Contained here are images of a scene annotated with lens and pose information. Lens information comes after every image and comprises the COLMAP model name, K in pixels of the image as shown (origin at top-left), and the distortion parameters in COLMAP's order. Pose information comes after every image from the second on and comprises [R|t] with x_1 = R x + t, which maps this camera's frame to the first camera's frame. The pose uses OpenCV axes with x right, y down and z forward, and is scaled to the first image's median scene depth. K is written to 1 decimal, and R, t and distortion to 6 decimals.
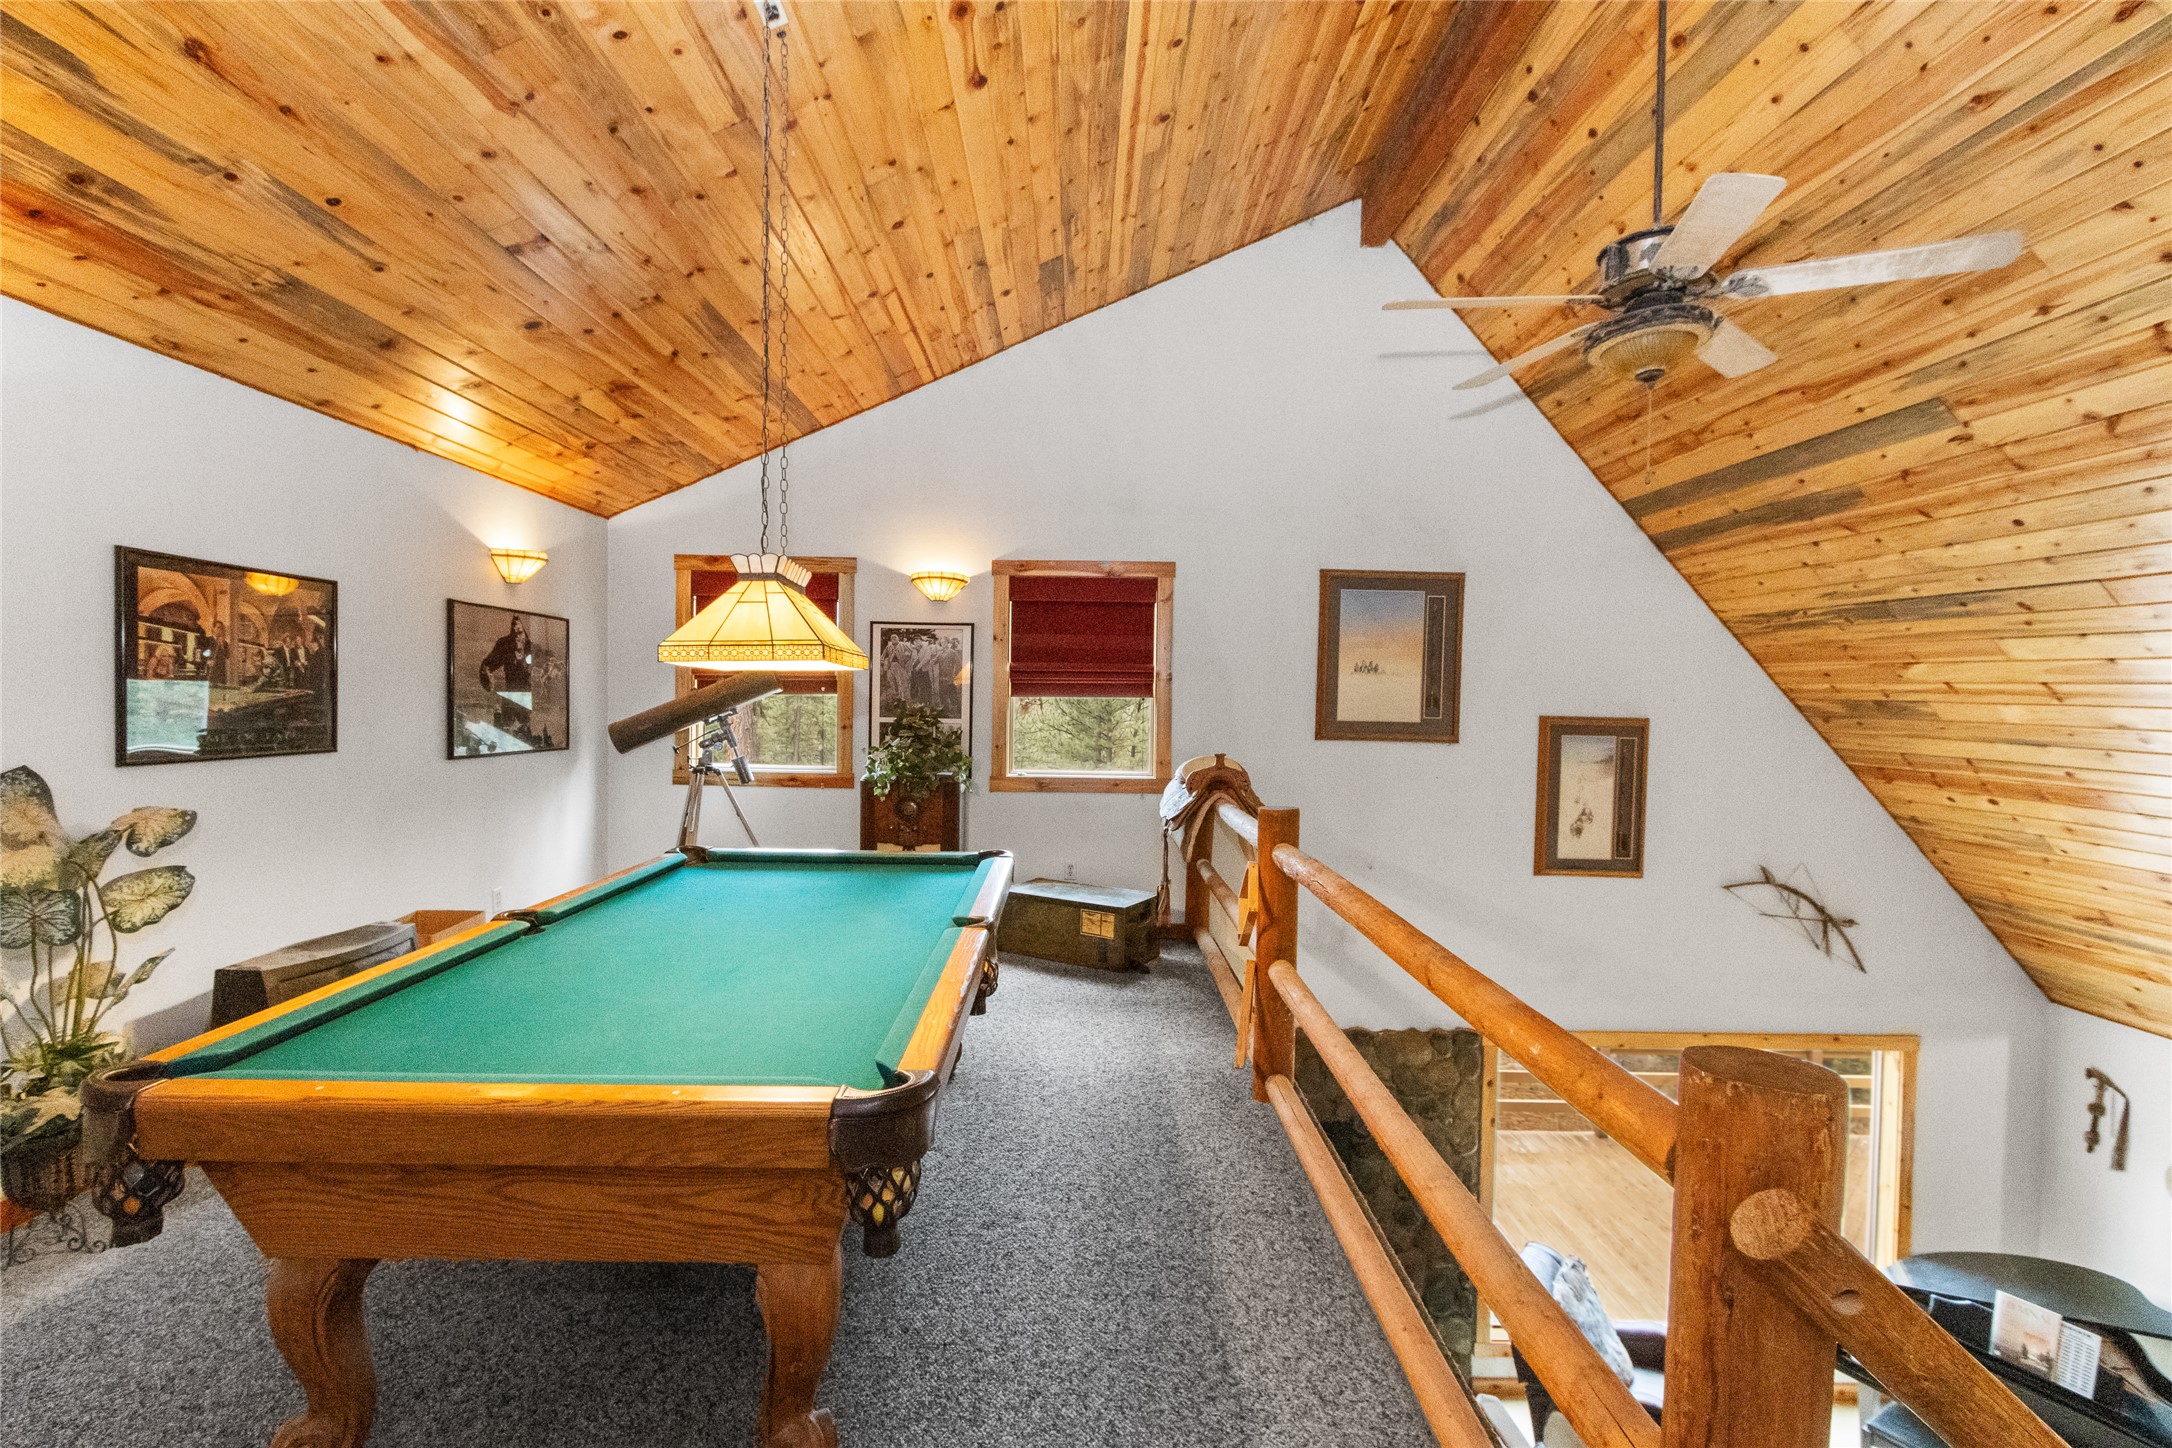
lens RADIAL K [[1021.8, 0, 1086.0], [0, 1021.8, 706.4], [0, 0, 1]] dist [0.004382, -0.000938]
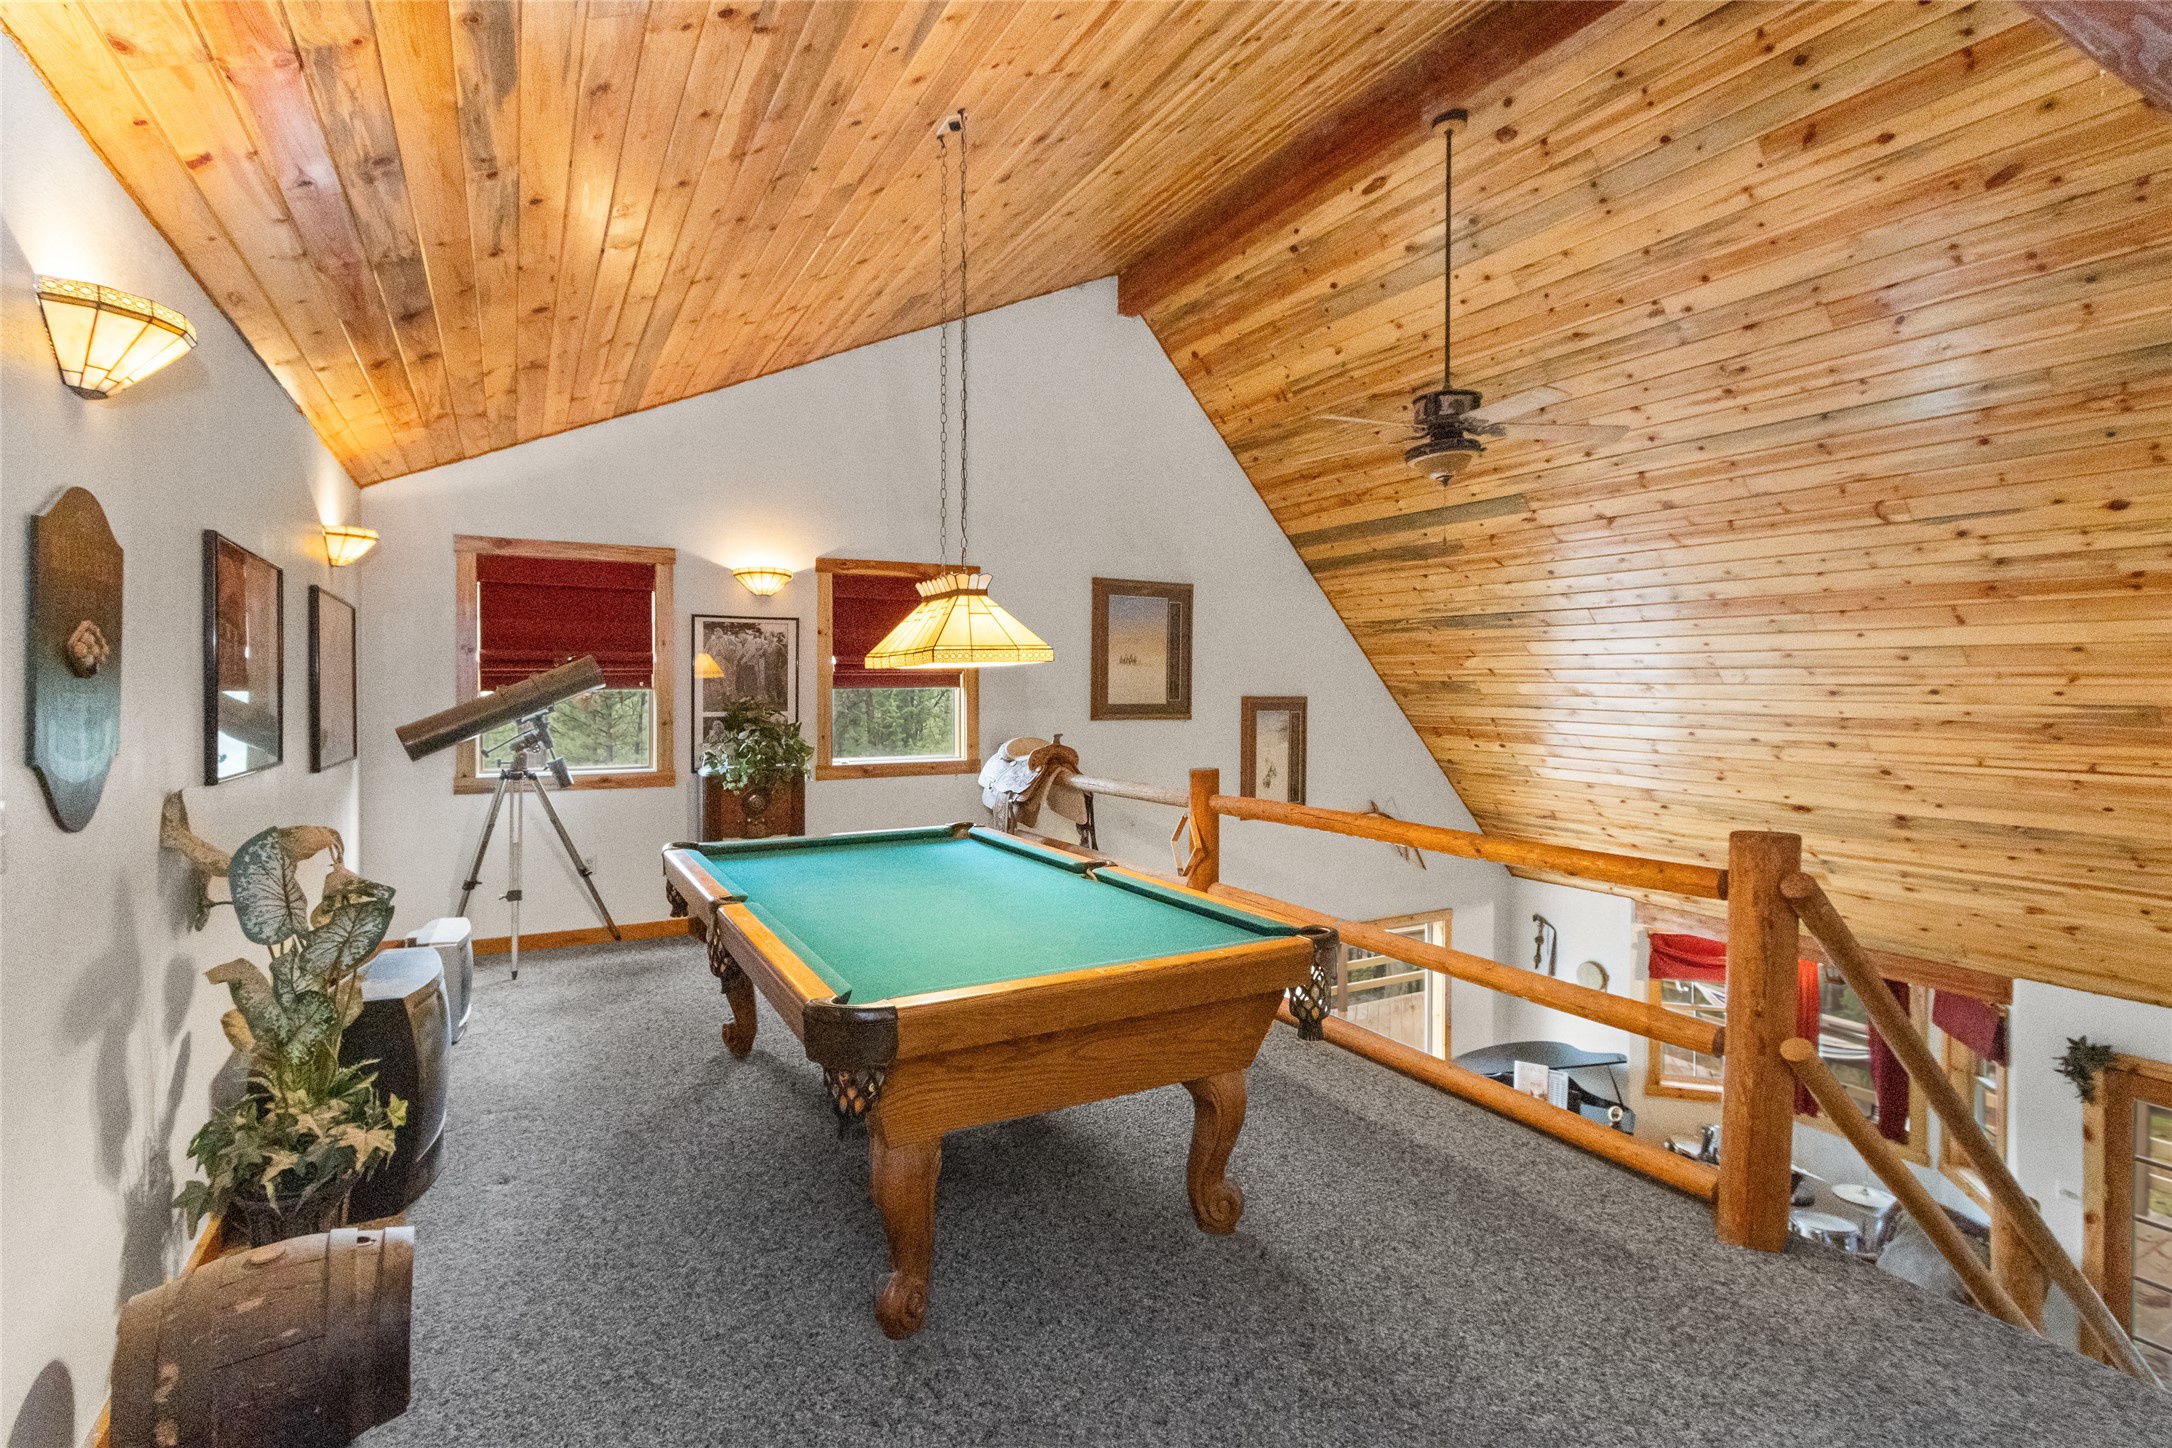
lens RADIAL K [[1050.4, 0, 1115.0], [0, 1050.4, 677.7], [0, 0, 1]] dist [0.012189, -0.000271]
pose [[0.866654, -0.011900, 0.498767, -0.377411], [0.019718, 0.999751, -0.010409, -0.003949], [-0.498519, 0.018855, 0.866674, -0.079373]]
